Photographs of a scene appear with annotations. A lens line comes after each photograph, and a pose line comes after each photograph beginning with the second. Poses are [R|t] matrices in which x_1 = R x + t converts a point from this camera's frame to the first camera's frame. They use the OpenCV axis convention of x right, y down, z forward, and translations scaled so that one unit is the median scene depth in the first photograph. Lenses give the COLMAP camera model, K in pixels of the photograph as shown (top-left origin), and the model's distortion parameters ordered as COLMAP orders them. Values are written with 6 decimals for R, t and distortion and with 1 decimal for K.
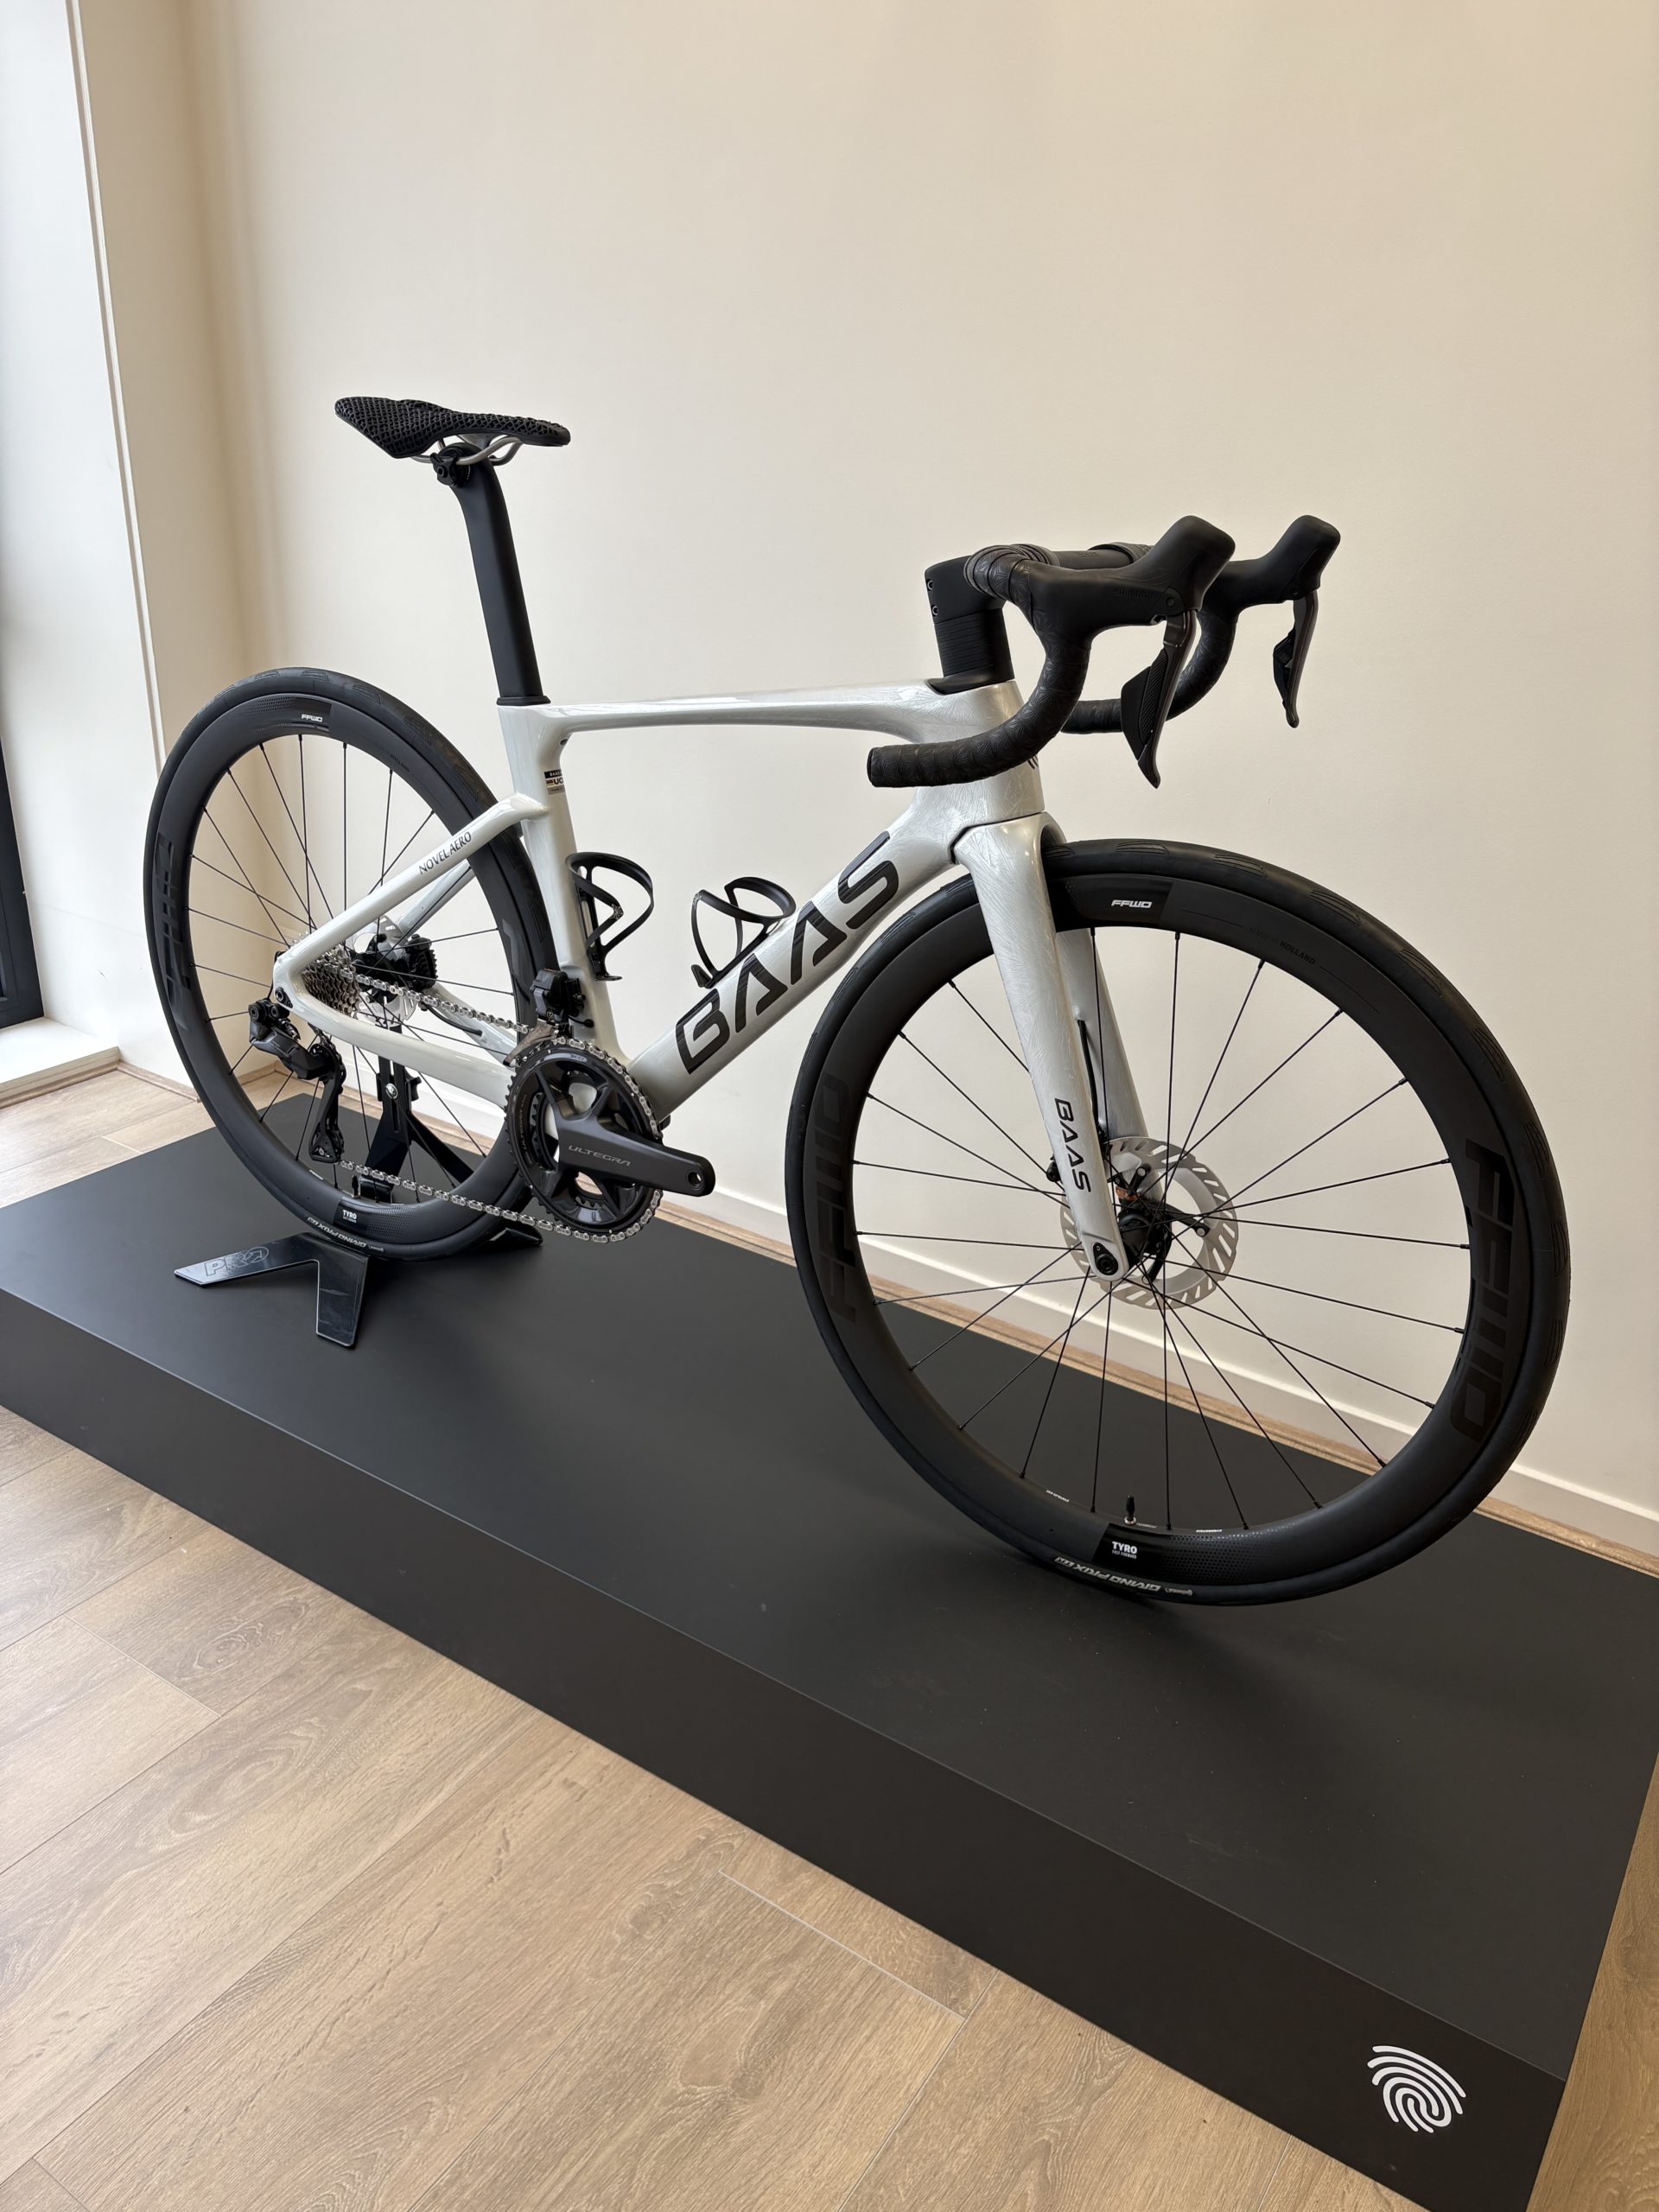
lens RADIAL K [[1643.7, 0, 829.5], [0, 1643.7, 1106.0], [0, 0, 1]] dist [0.009004, -0.026973]
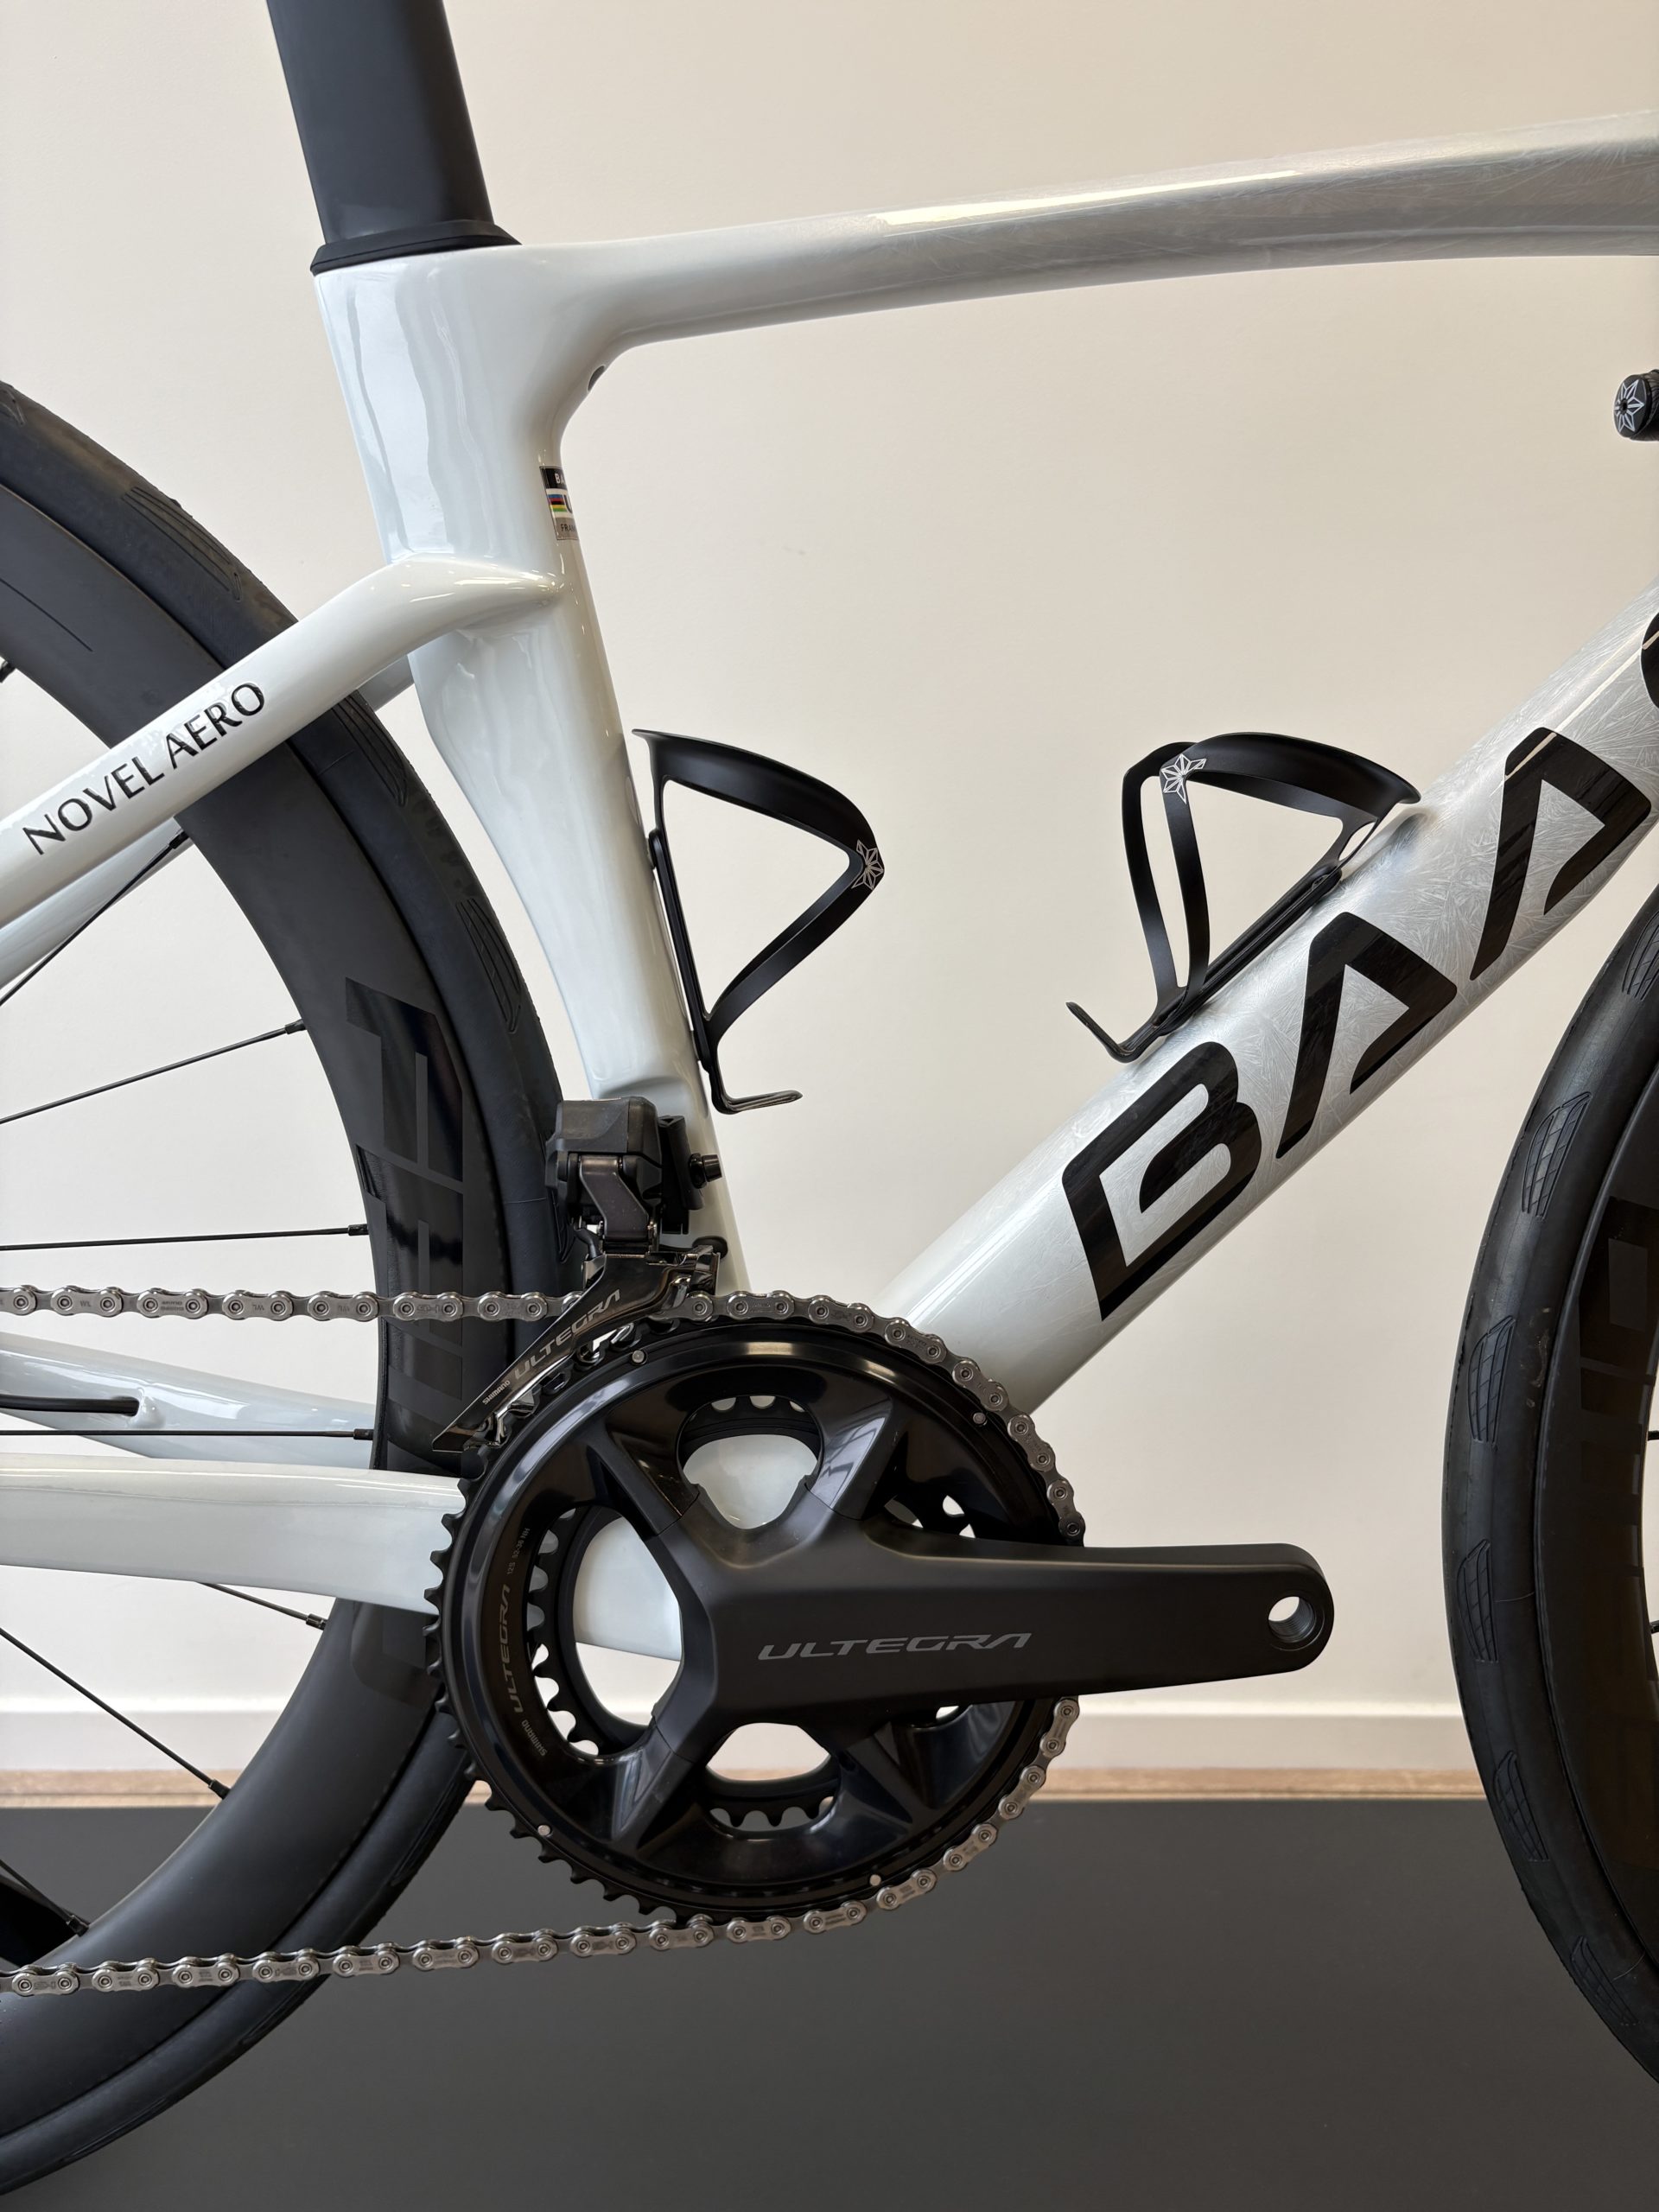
lens RADIAL K [[1668.8, 0, 809.6], [0, 1668.8, 1113.7], [0, 0, 1]] dist [0.016909, -0.003677]
pose [[0.794712, -0.110900, 0.596770, -0.358647], [0.235840, 0.962337, -0.135231, -0.029532], [-0.559297, 0.248212, 0.790935, 0.794273]]
